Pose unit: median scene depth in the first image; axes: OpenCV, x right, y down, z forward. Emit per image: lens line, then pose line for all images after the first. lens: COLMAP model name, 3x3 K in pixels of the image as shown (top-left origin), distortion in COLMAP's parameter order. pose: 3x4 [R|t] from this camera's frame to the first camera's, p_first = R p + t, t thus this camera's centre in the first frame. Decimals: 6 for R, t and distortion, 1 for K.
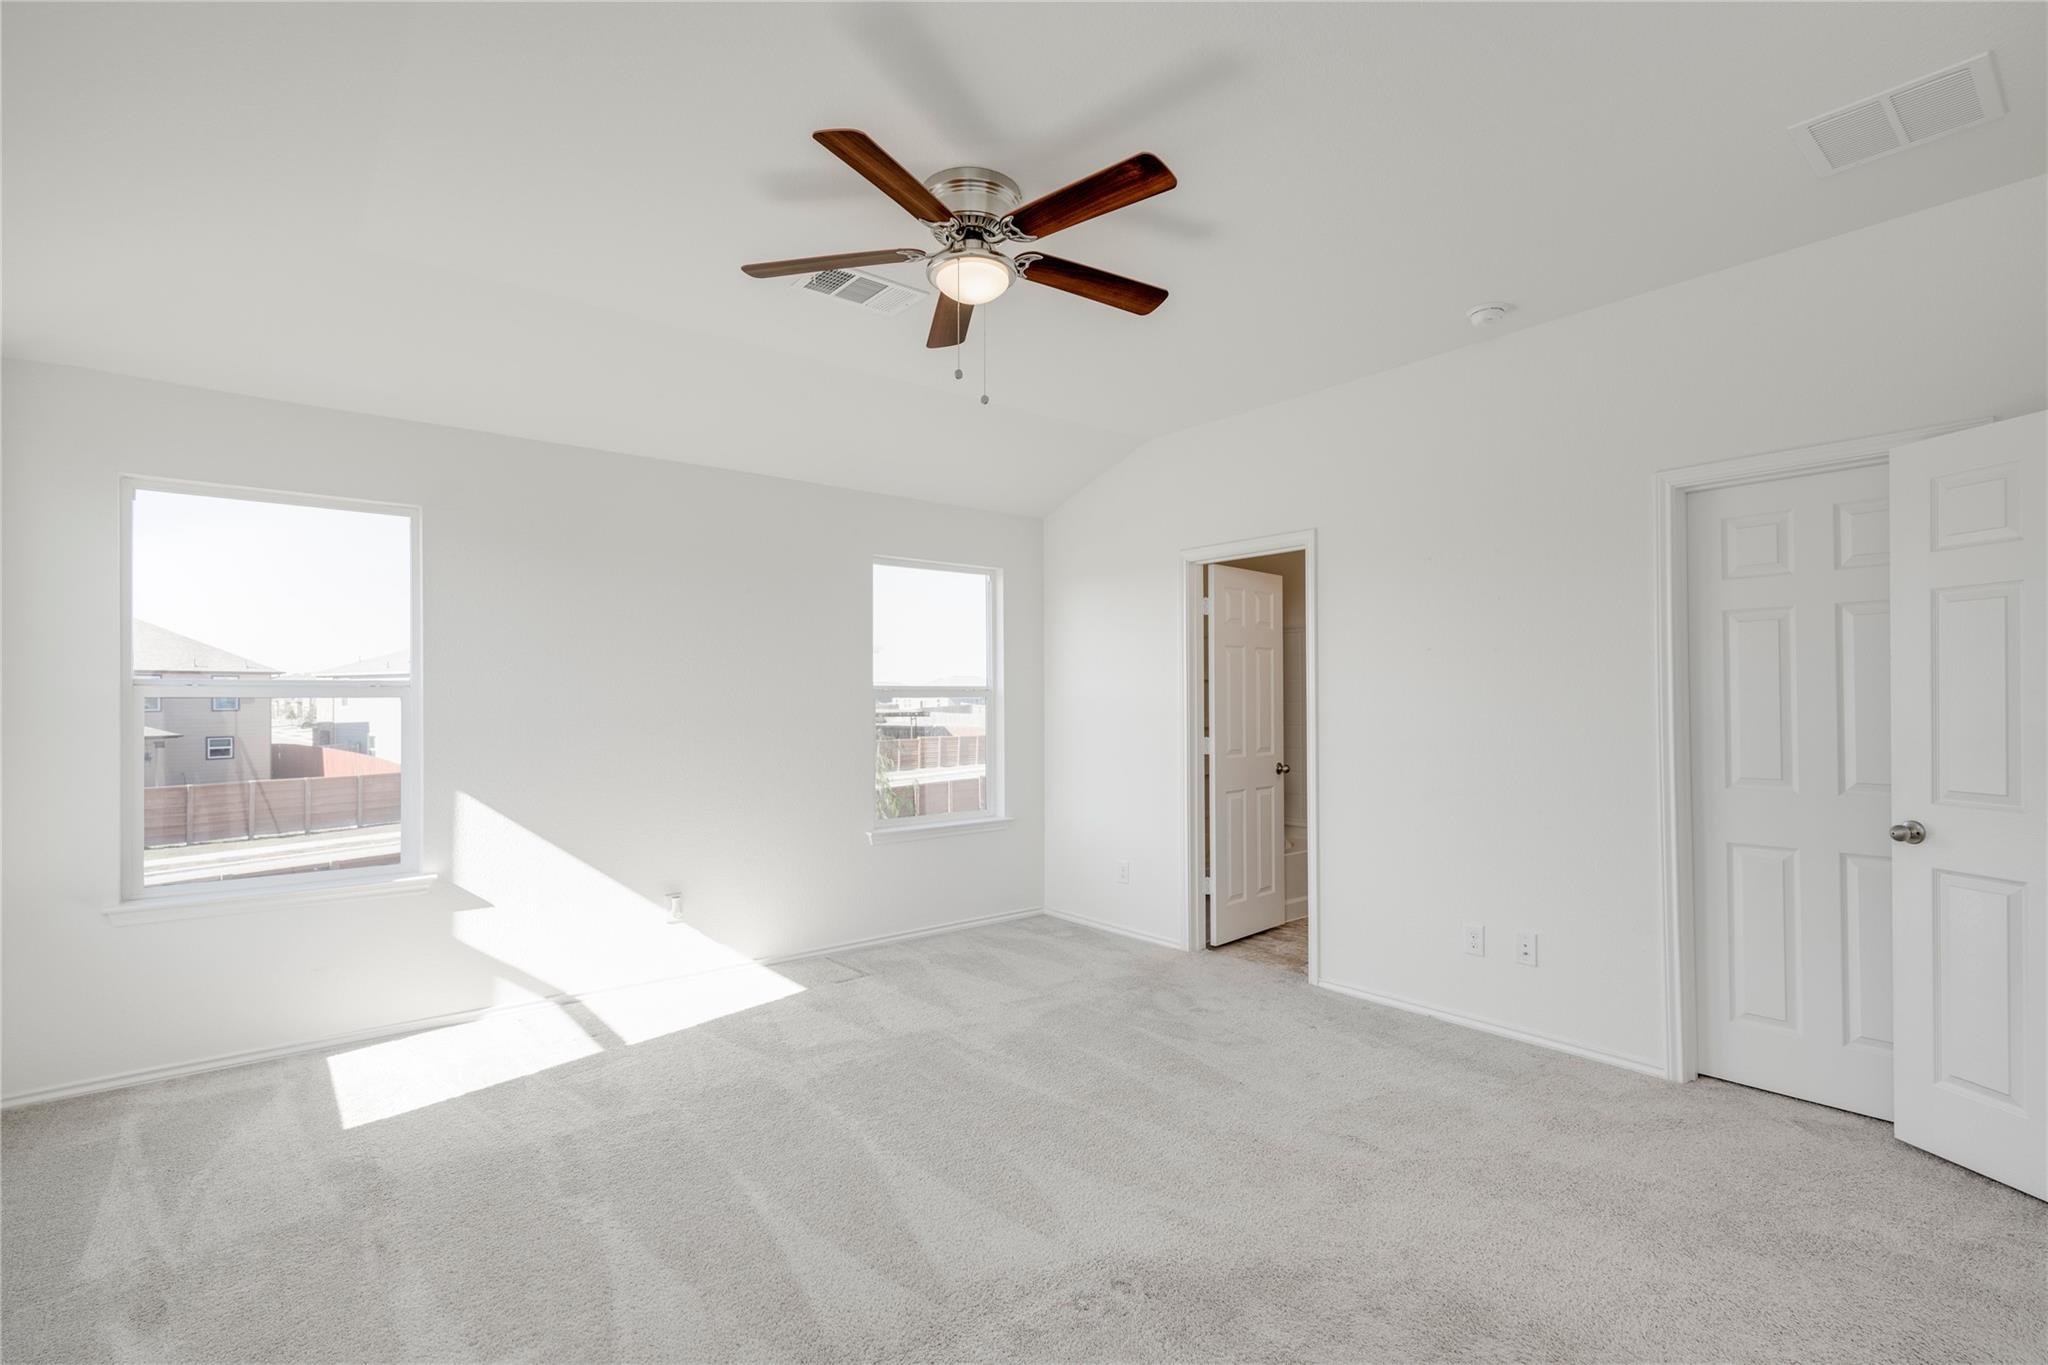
lens RADIAL K [[938.5, 0, 1054.6], [0, 938.5, 688.6], [0, 0, 1]] dist [-0.001681, -0.000710]
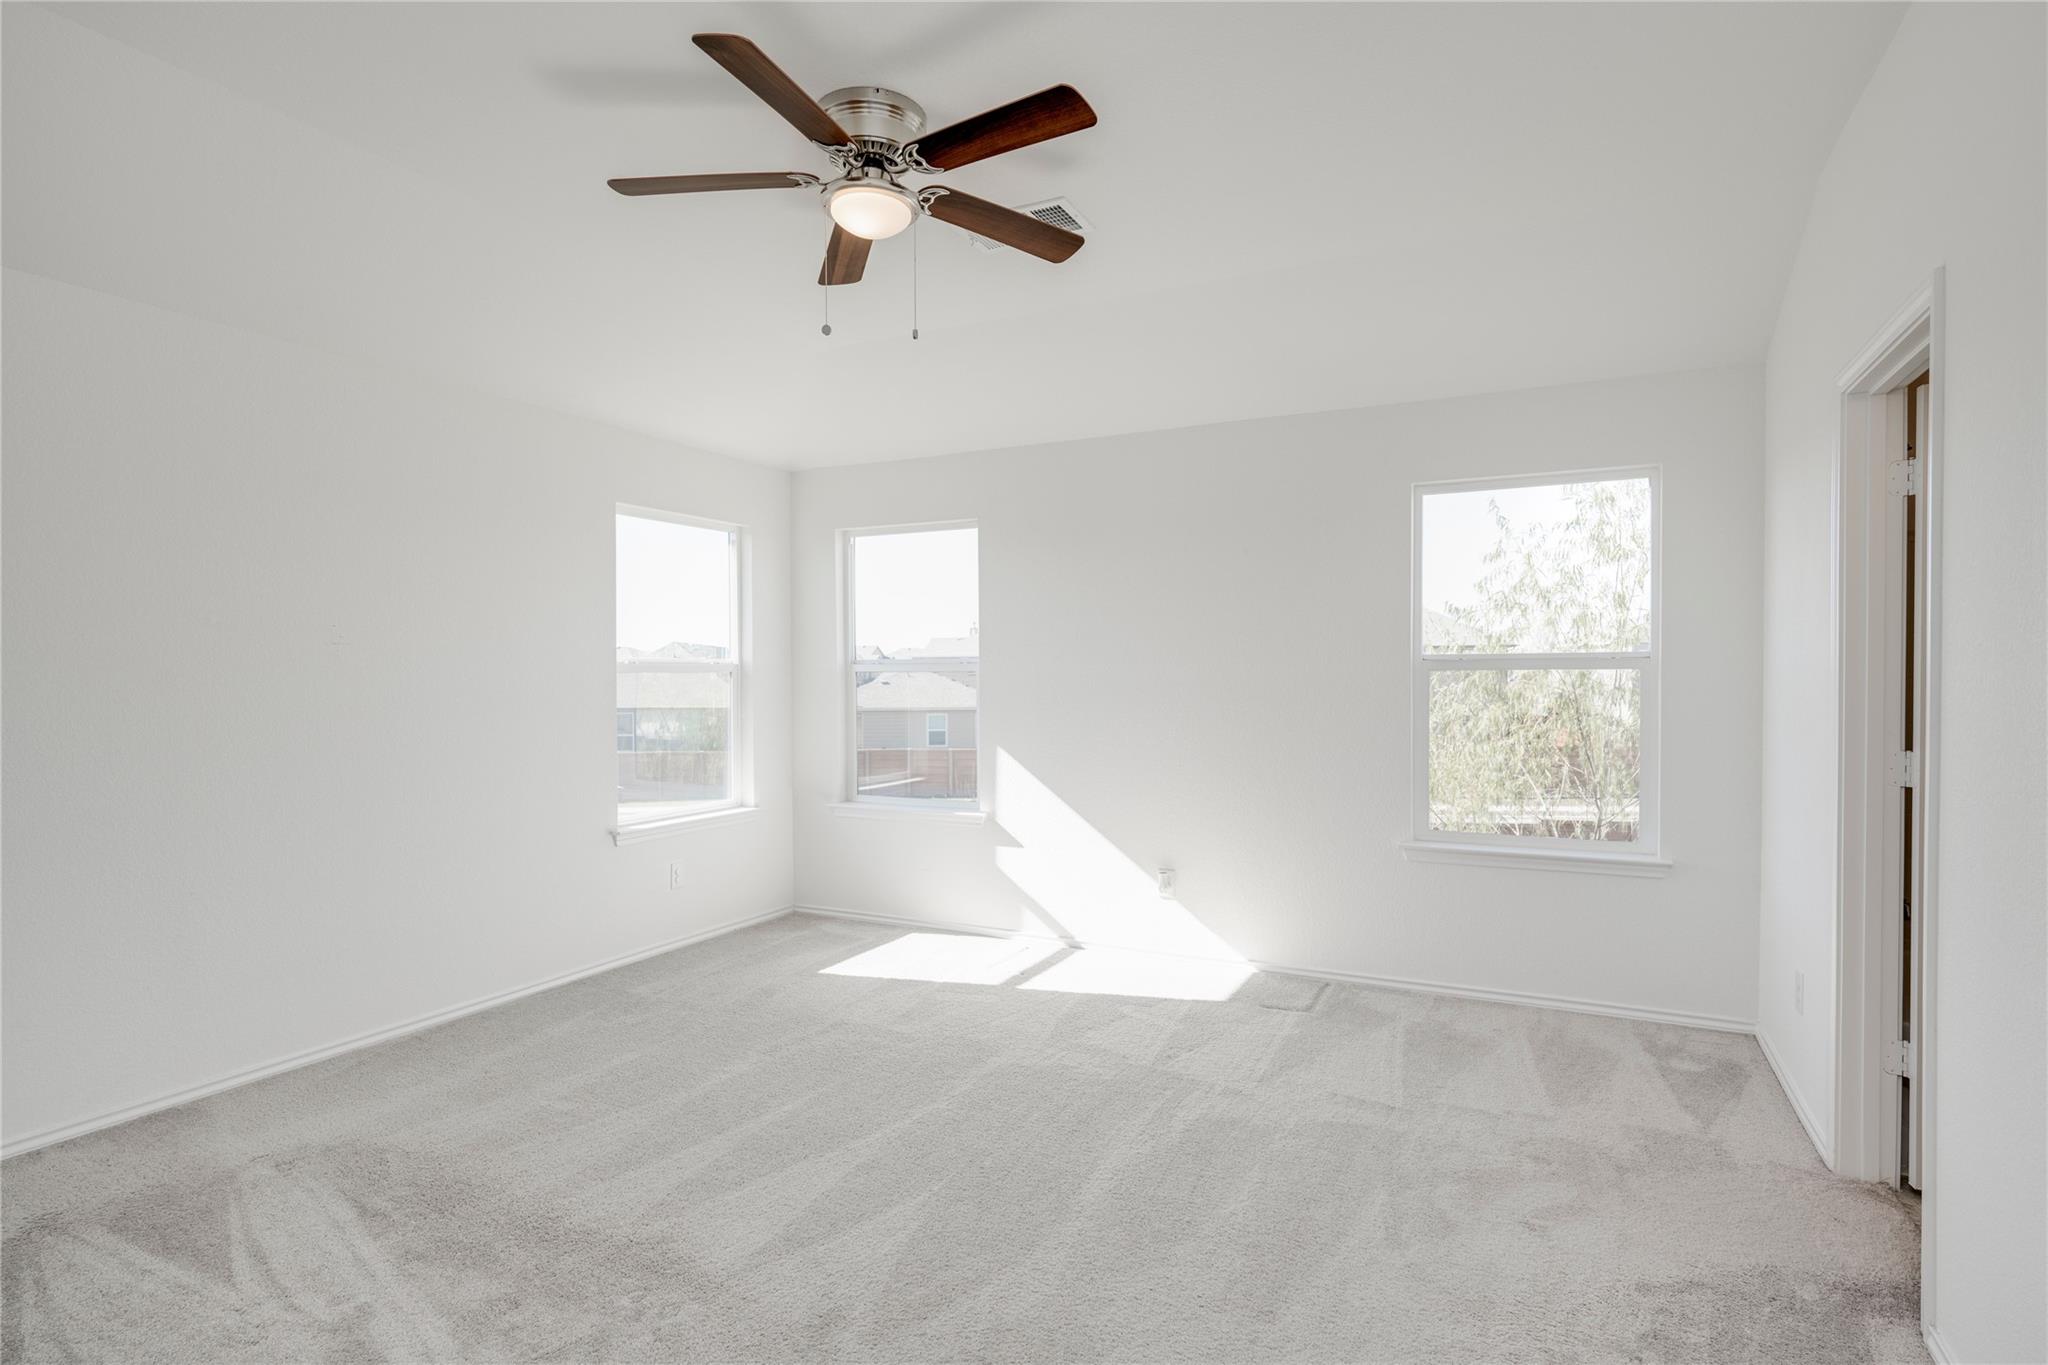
lens RADIAL K [[1028.5, 0, 1060.8], [0, 1028.5, 684.0], [0, 0, 1]] dist [0.001017, 0.000130]
pose [[0.415734, 0.007454, -0.909456, 0.619684], [0.006755, 0.999914, 0.011283, 0.012315], [0.909461, -0.010834, 0.415647, 0.521960]]
